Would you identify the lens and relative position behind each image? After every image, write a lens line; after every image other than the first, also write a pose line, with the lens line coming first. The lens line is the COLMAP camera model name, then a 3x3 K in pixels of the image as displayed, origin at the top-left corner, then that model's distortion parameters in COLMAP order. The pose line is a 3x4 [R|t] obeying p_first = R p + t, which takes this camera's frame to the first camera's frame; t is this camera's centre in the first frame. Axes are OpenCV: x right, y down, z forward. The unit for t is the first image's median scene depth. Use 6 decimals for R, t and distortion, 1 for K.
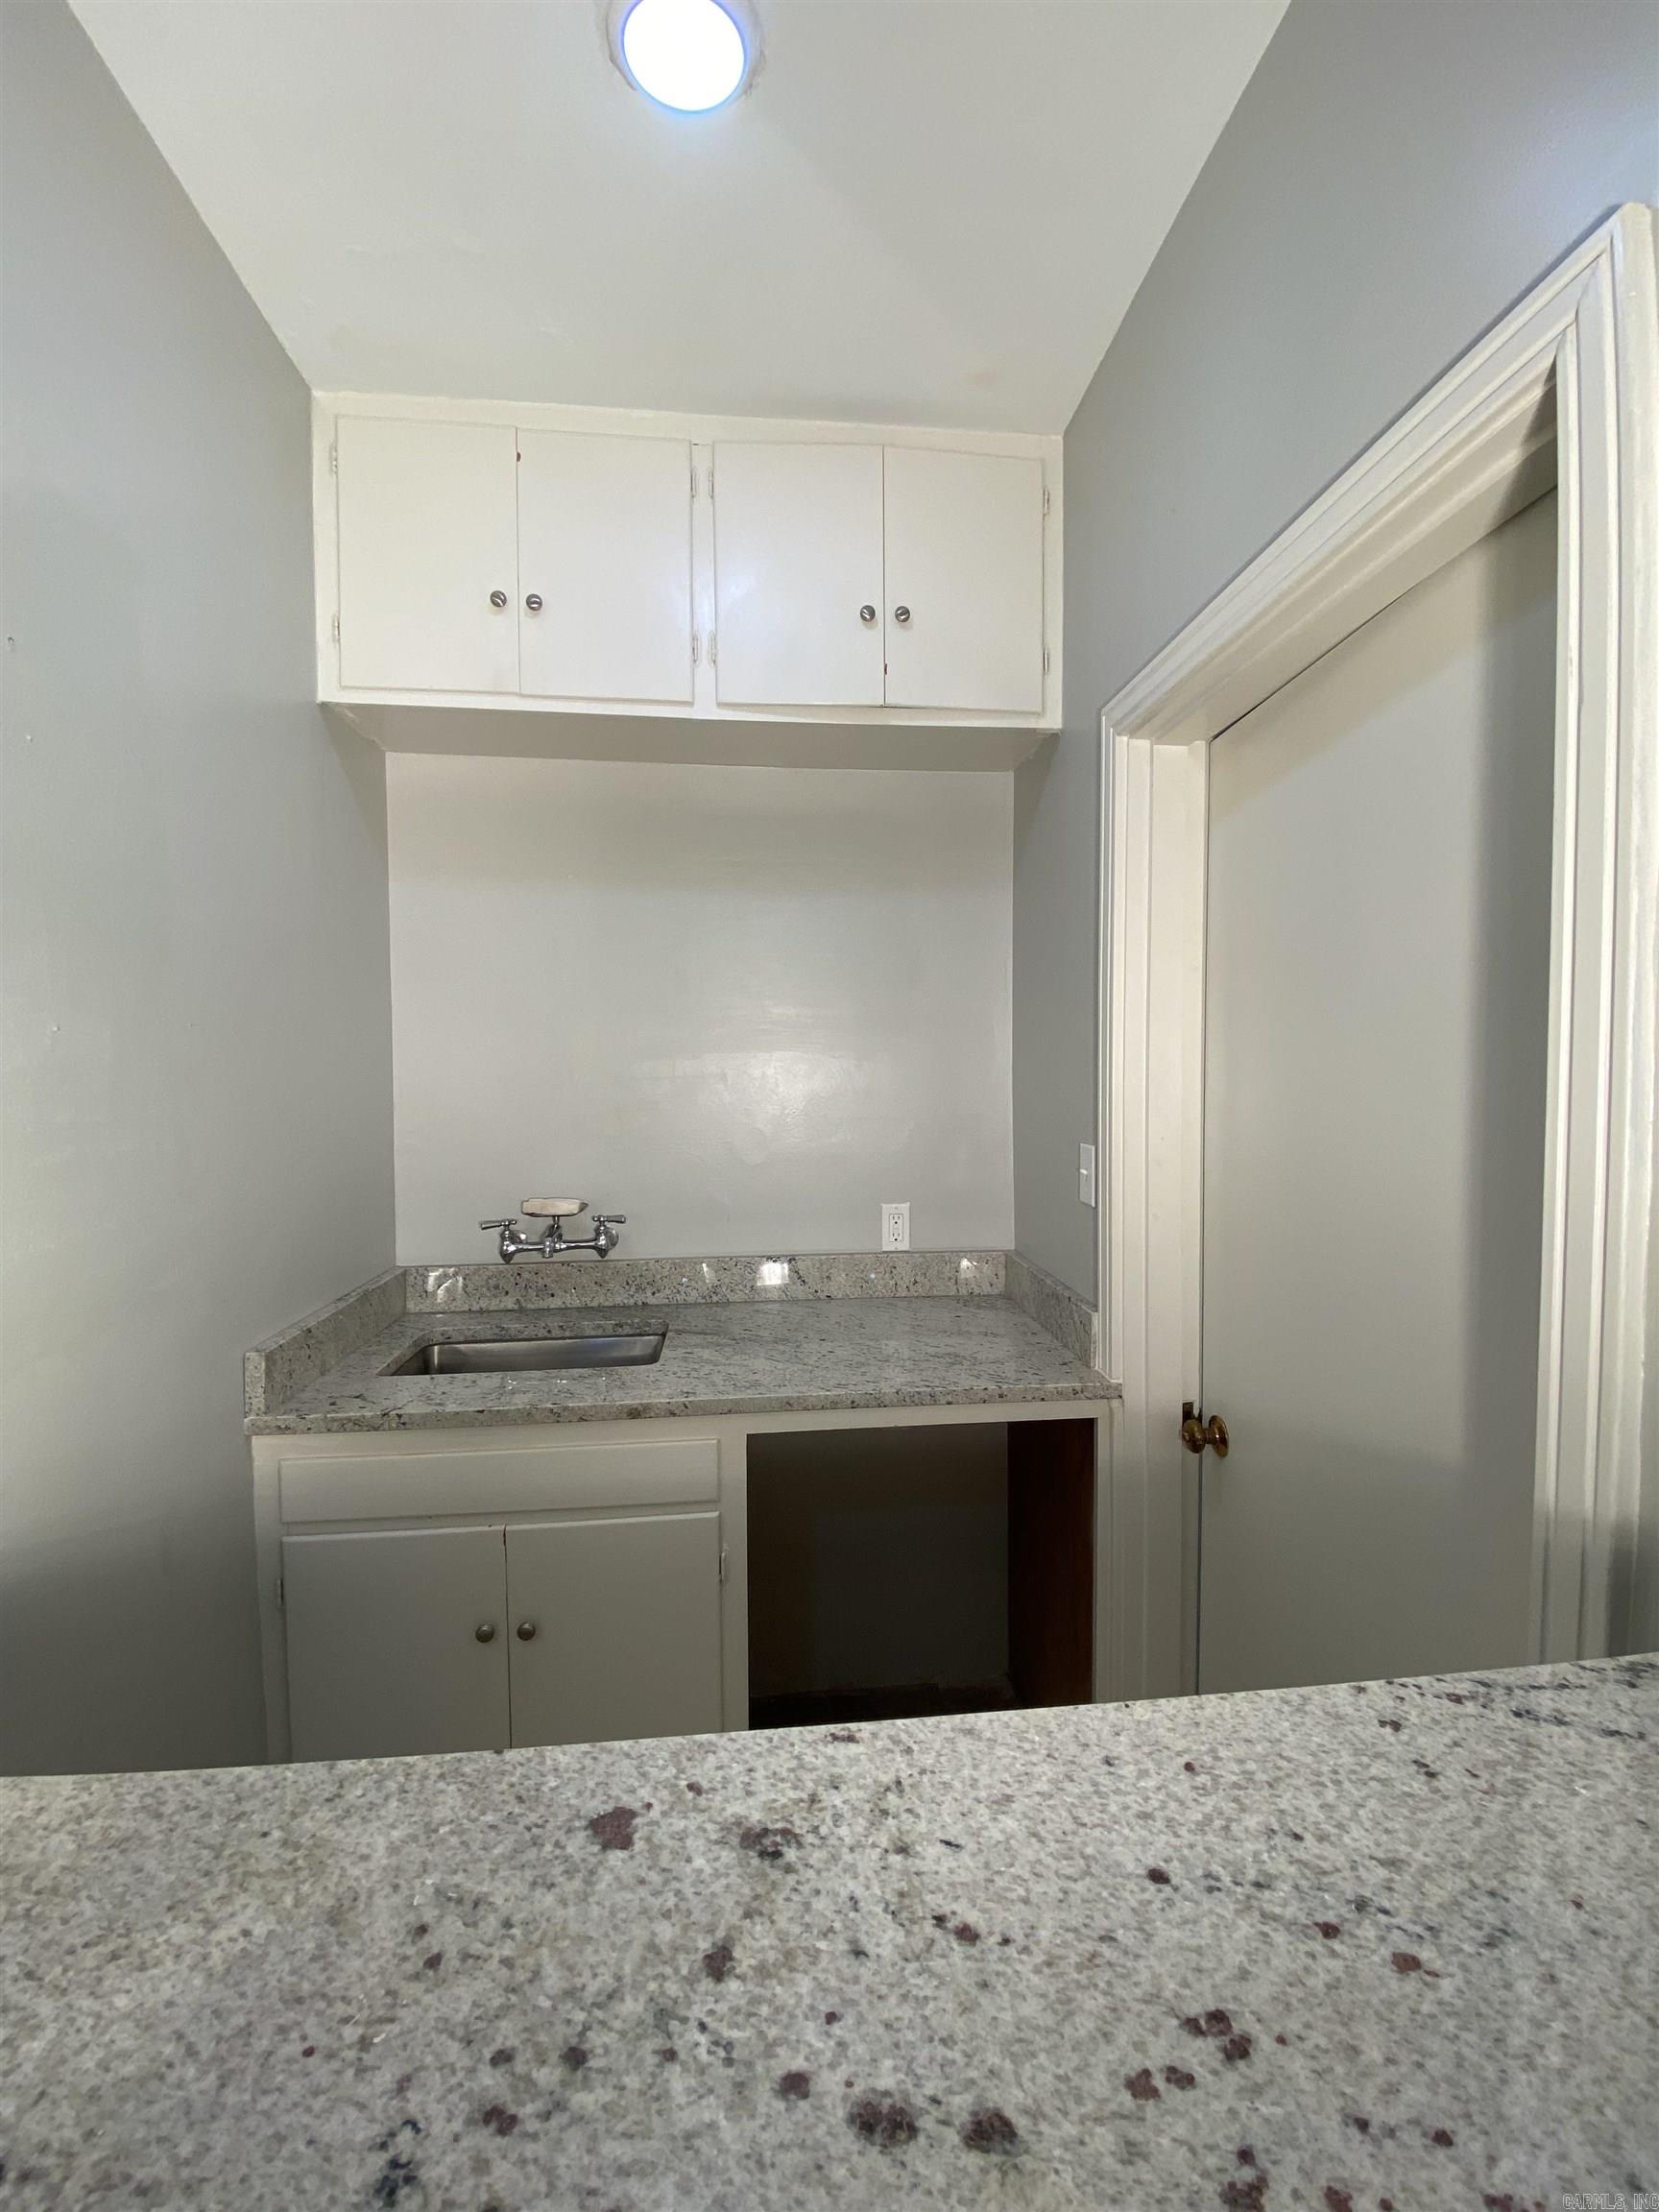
lens RADIAL K [[879.9, 0, 833.4], [0, 879.9, 1102.9], [0, 0, 1]] dist [0.015796, -0.016071]
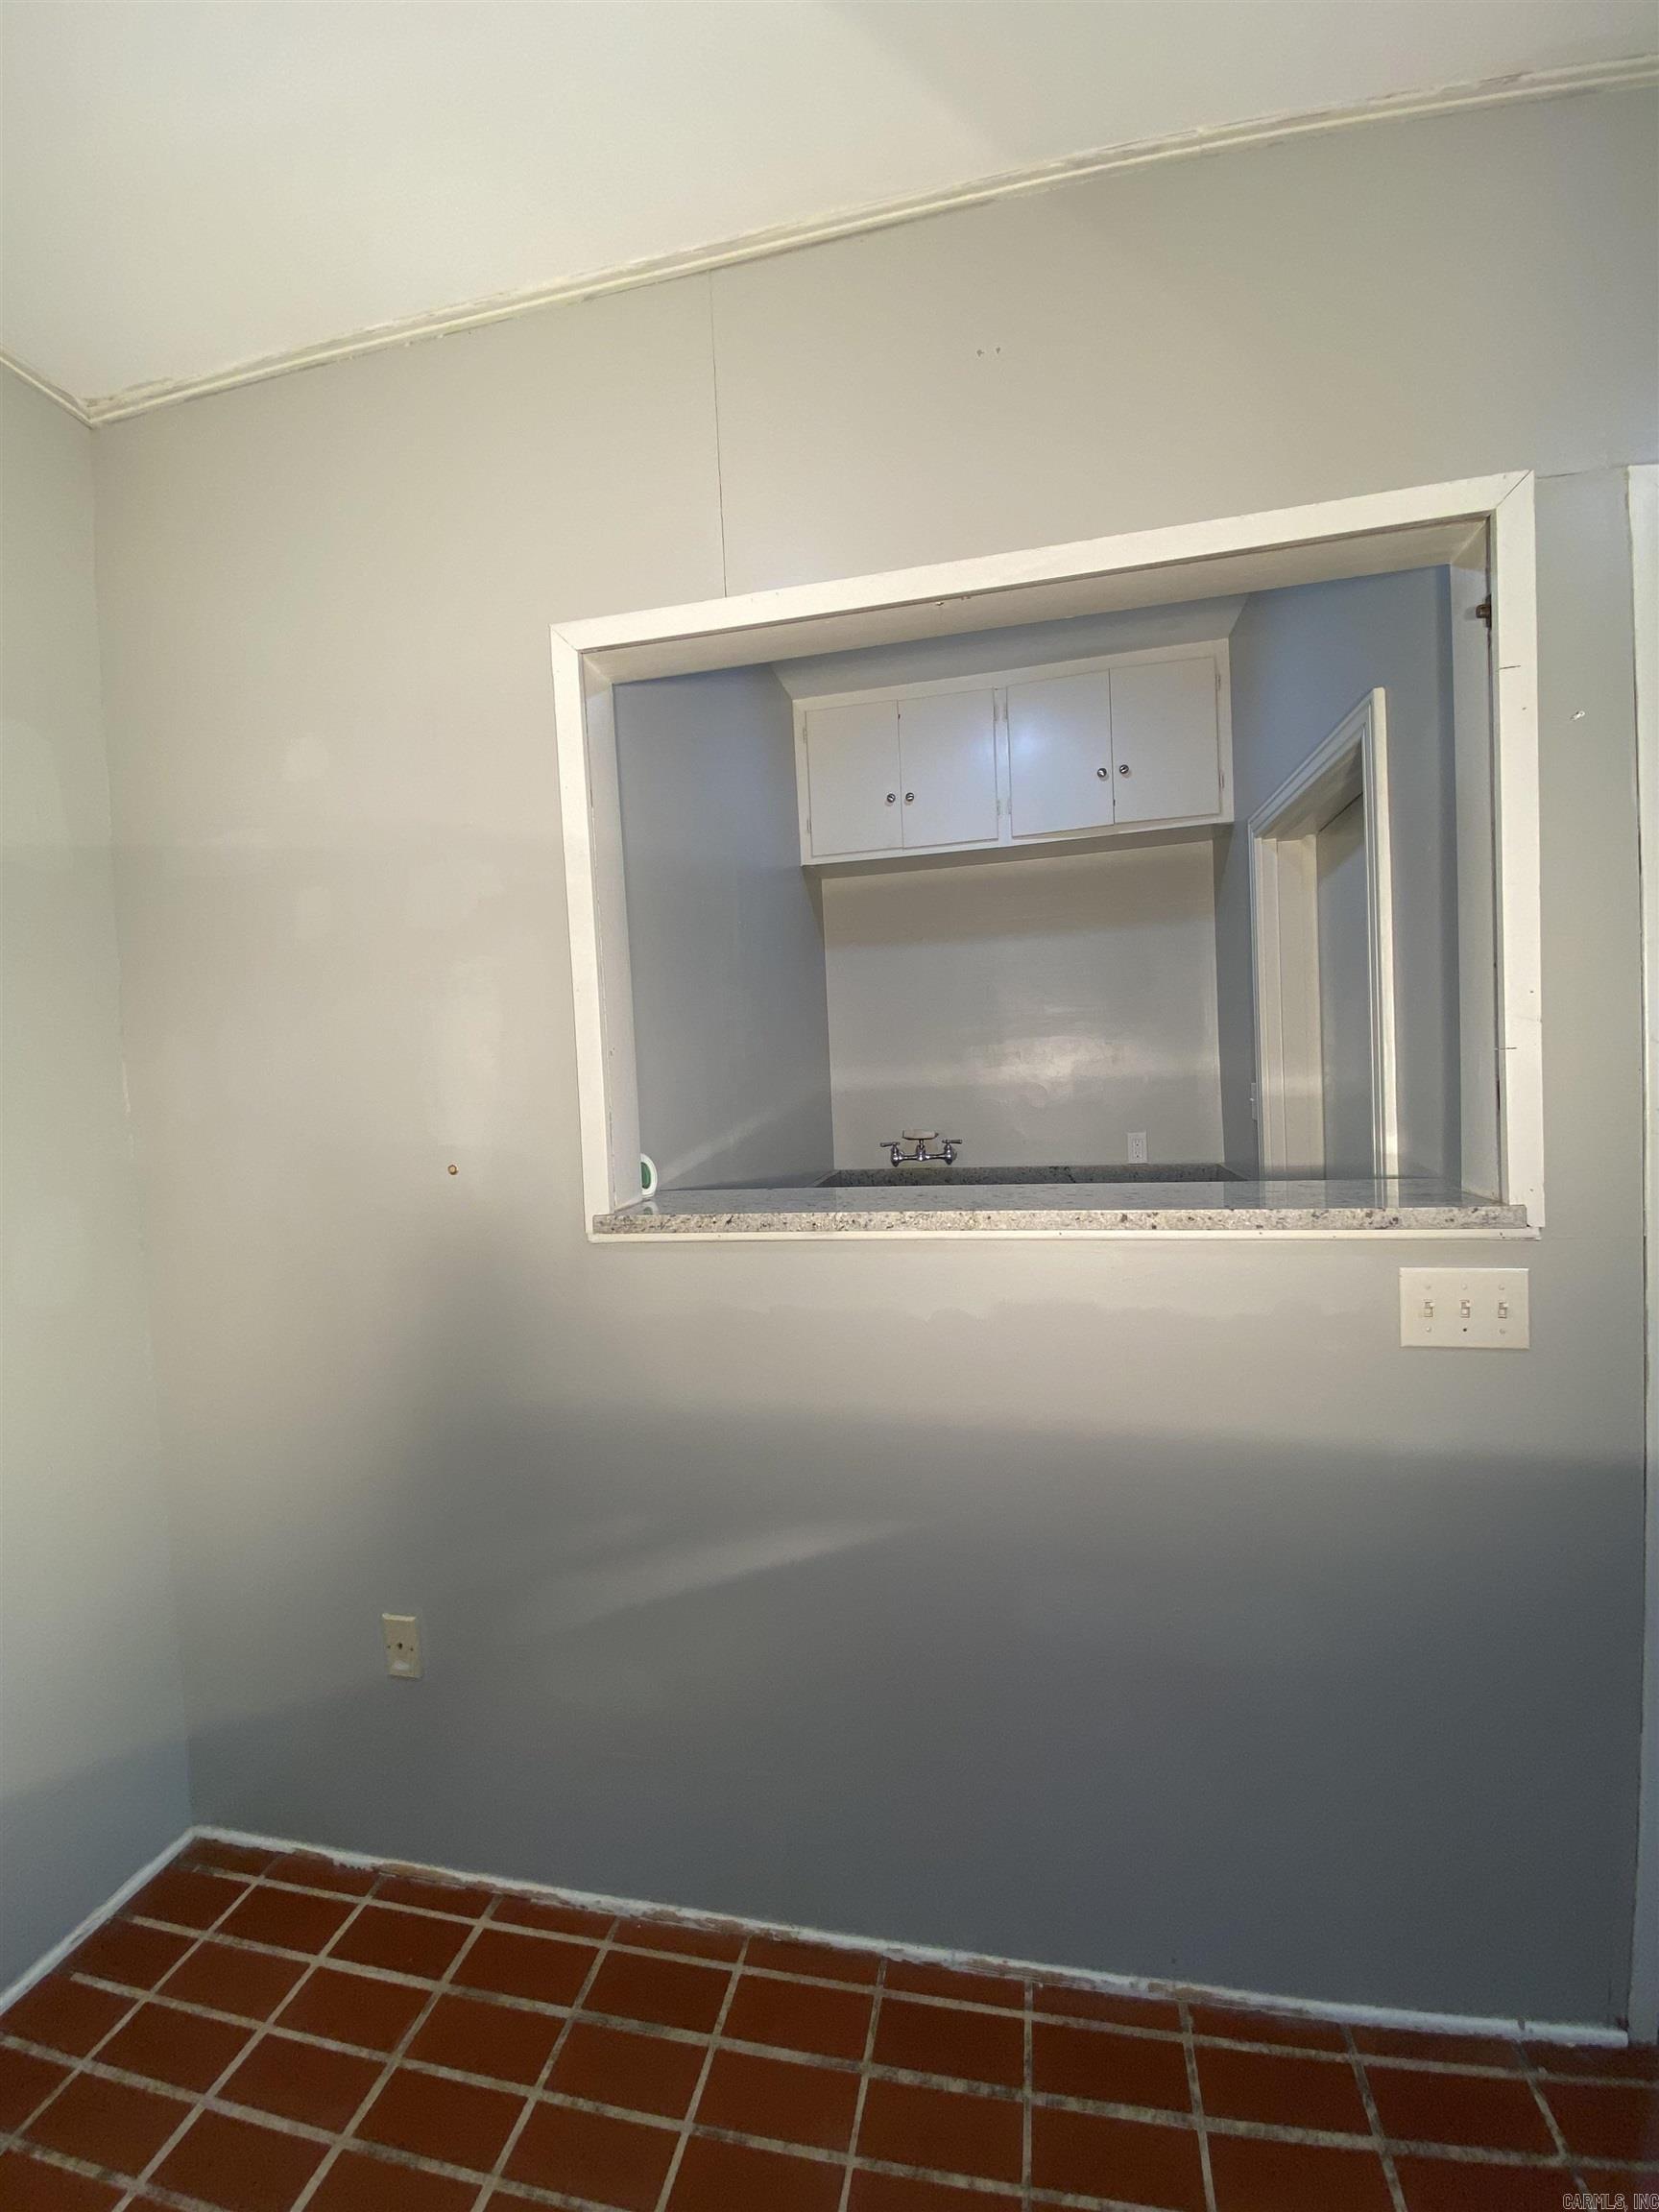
lens RADIAL K [[879.9, 0, 833.4], [0, 879.9, 1102.9], [0, 0, 1]] dist [0.015796, -0.016071]
pose [[0.950082, -0.025774, -0.310935, 0.056023], [0.027875, 0.999609, 0.002317, 0.052218], [0.310754, -0.010868, 0.950428, -0.707305]]
